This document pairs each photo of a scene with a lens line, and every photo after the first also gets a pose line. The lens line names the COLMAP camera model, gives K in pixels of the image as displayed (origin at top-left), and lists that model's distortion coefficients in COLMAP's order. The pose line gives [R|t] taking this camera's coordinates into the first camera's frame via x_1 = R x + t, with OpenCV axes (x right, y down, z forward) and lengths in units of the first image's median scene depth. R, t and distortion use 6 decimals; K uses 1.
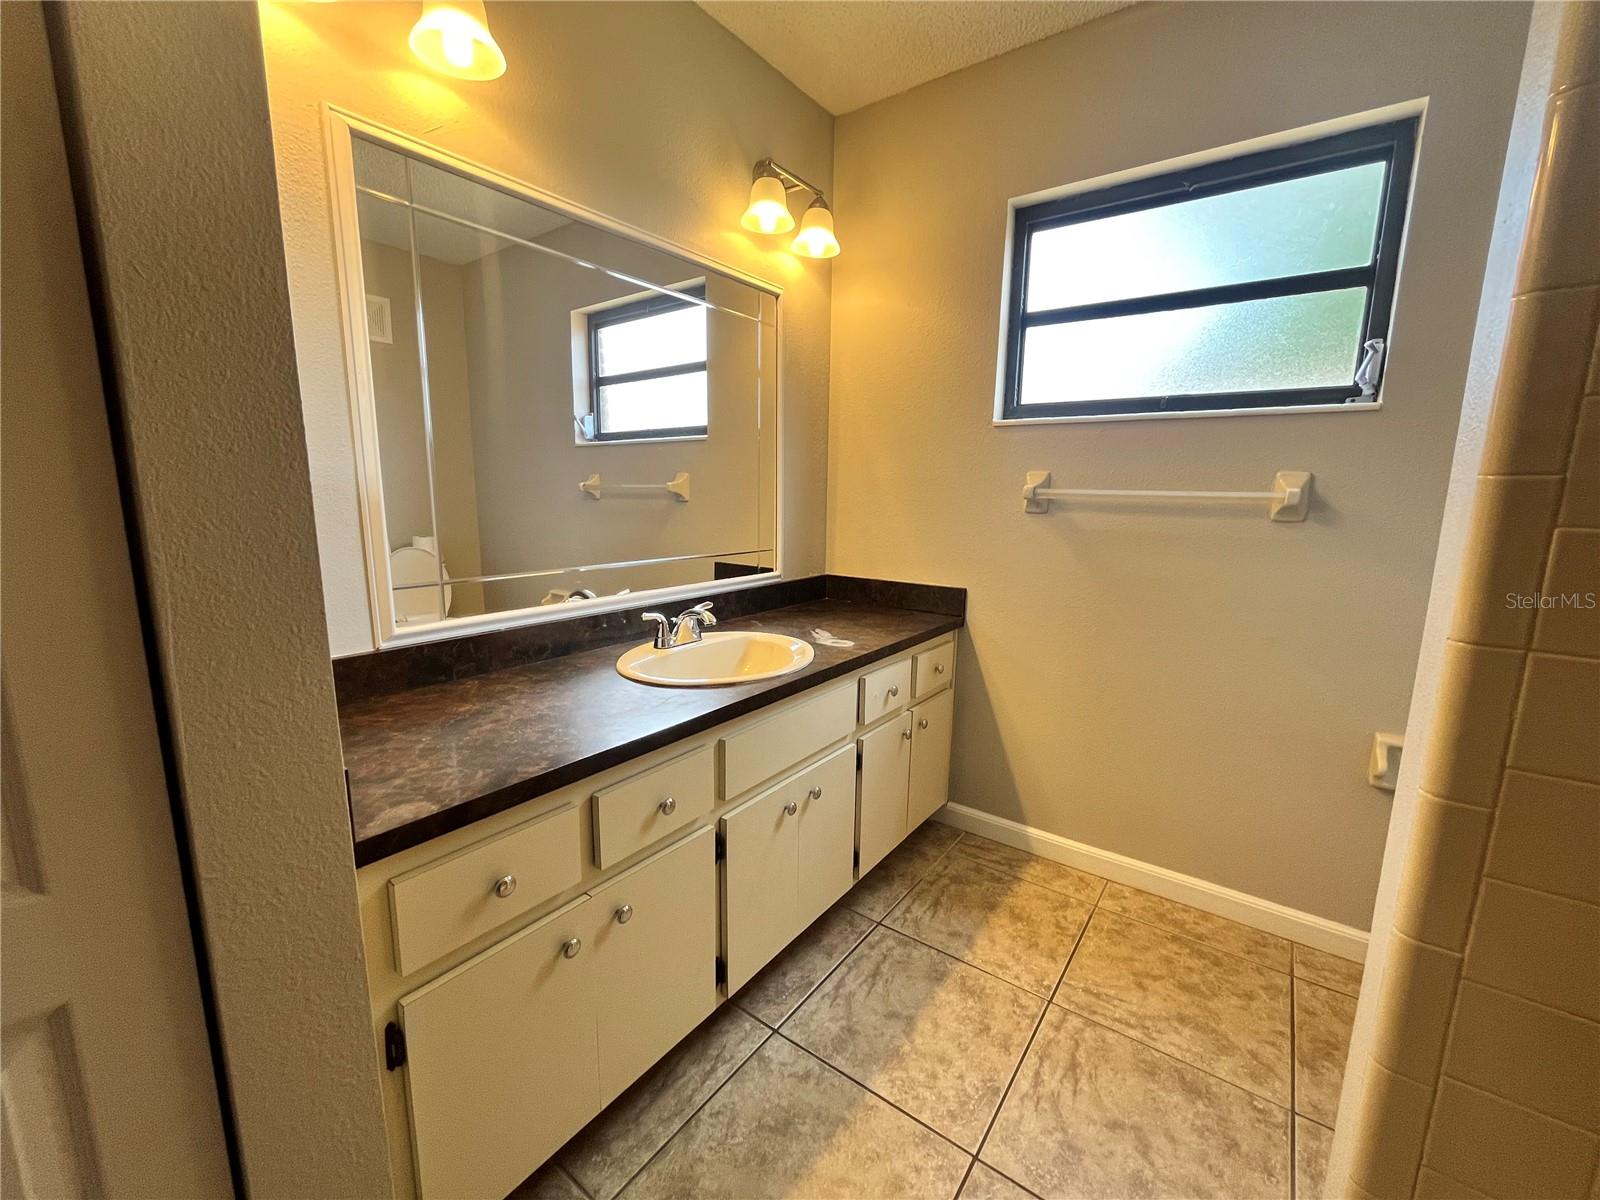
lens RADIAL K [[653.1, 0, 798.7], [0, 653.1, 604.4], [0, 0, 1]] dist [-0.002080, 0.000073]
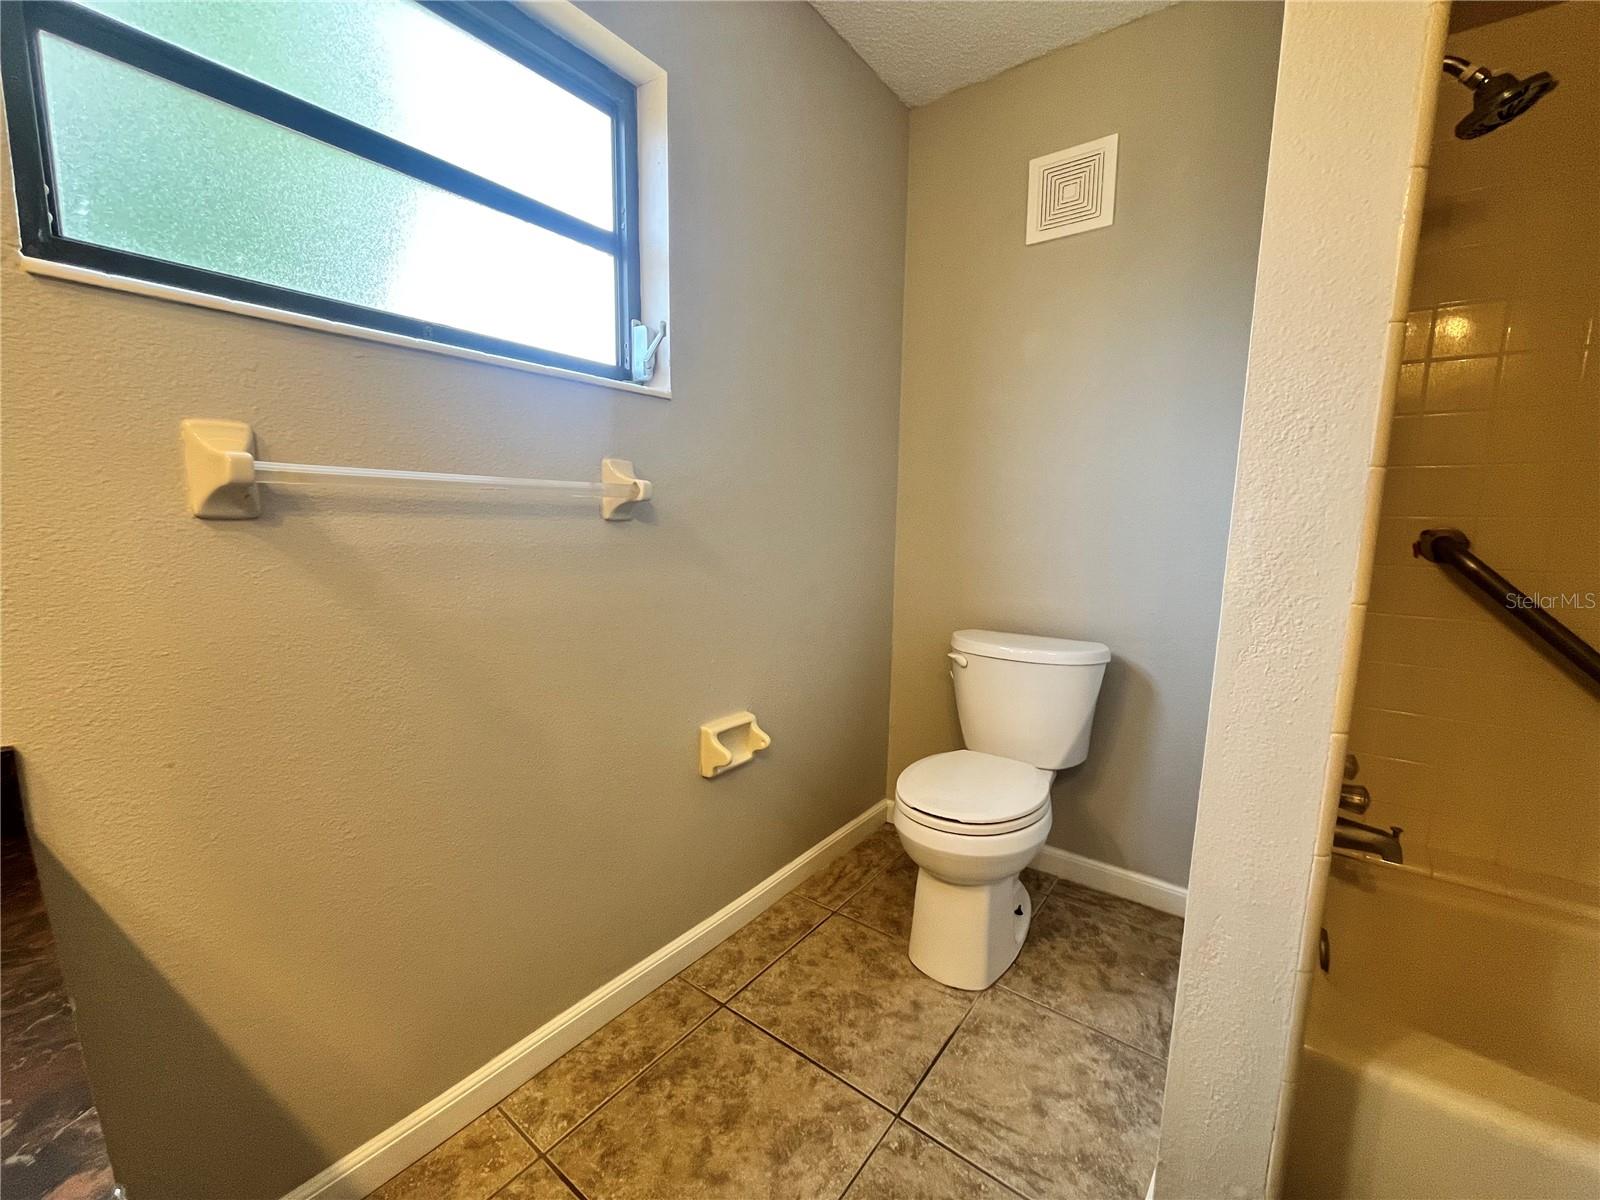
lens RADIAL K [[653.1, 0, 798.7], [0, 653.1, 604.4], [0, 0, 1]] dist [-0.002080, 0.000073]
pose [[0.021197, -0.151181, 0.988279, -0.068582], [0.157207, 0.976708, 0.146039, -0.098871], [-0.987338, 0.152269, 0.044471, 0.691353]]
